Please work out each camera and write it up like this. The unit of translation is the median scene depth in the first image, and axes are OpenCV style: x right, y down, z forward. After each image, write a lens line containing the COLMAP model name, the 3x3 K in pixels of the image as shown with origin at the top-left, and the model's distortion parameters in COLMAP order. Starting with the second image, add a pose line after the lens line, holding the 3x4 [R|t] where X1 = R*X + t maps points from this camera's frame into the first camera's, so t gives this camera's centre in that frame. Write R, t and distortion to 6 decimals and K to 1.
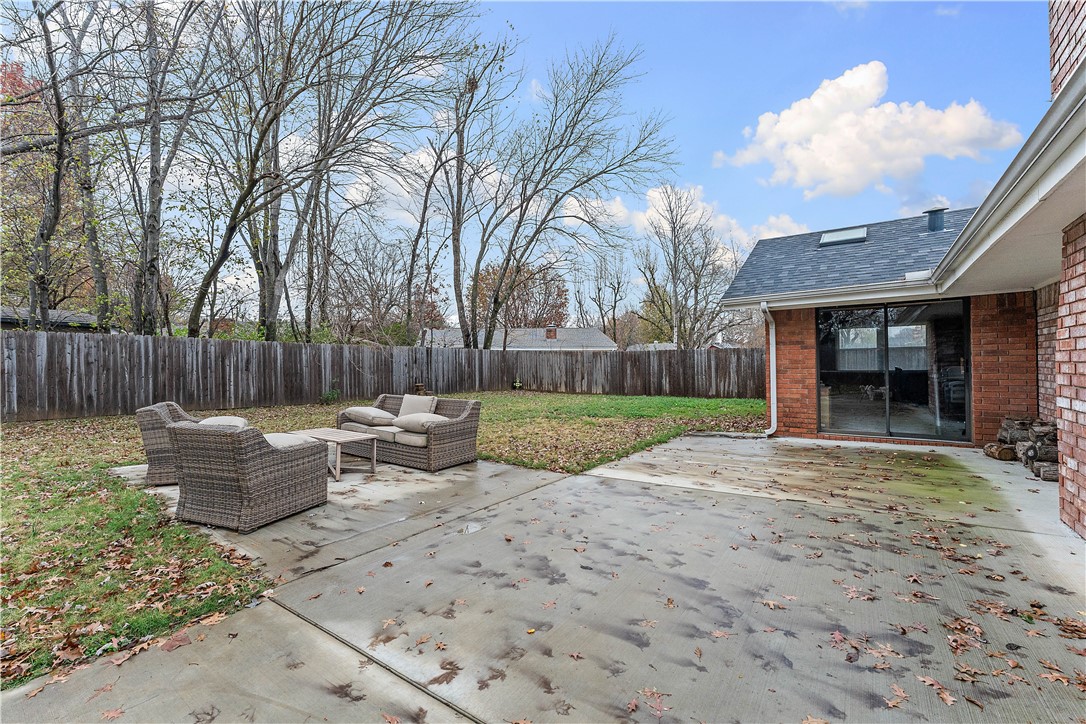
lens RADIAL K [[477.1, 0, 541.8], [0, 477.1, 363.4], [0, 0, 1]] dist [0.001010, -0.000053]
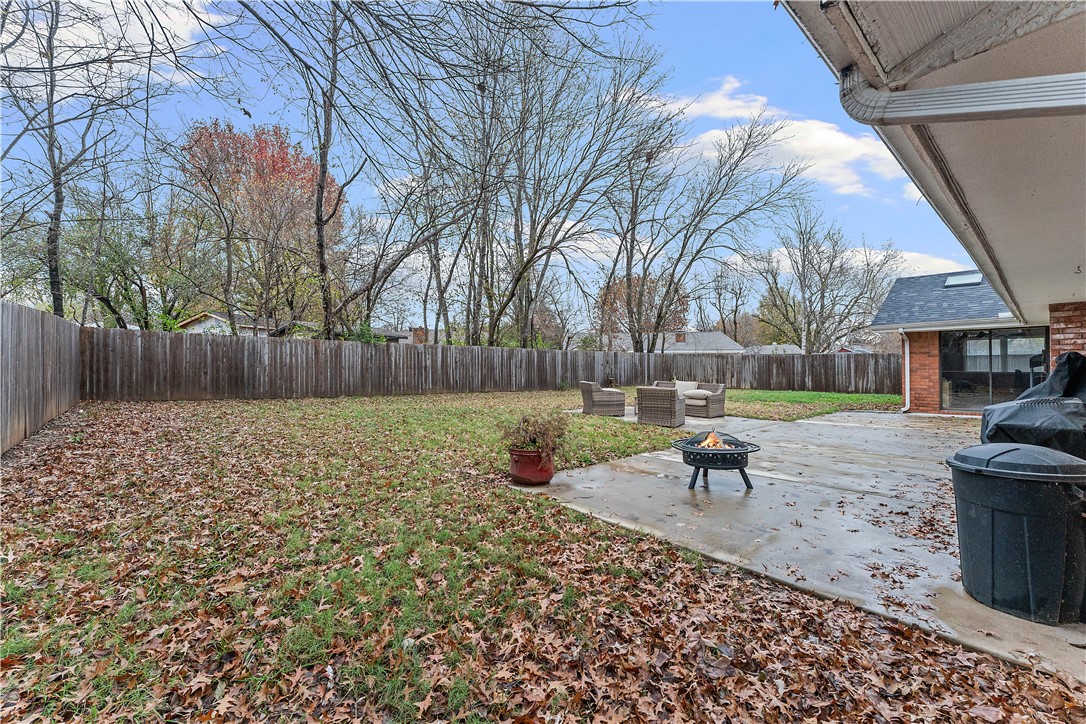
lens RADIAL K [[436.3, 0, 547.9], [0, 436.3, 362.6], [0, 0, 1]] dist [-0.002481, -0.000413]
pose [[0.970576, 0.007659, -0.240675, -0.127440], [-0.008049, 0.999967, -0.000638, -0.000241], [0.240662, 0.002557, 0.970606, -0.269972]]
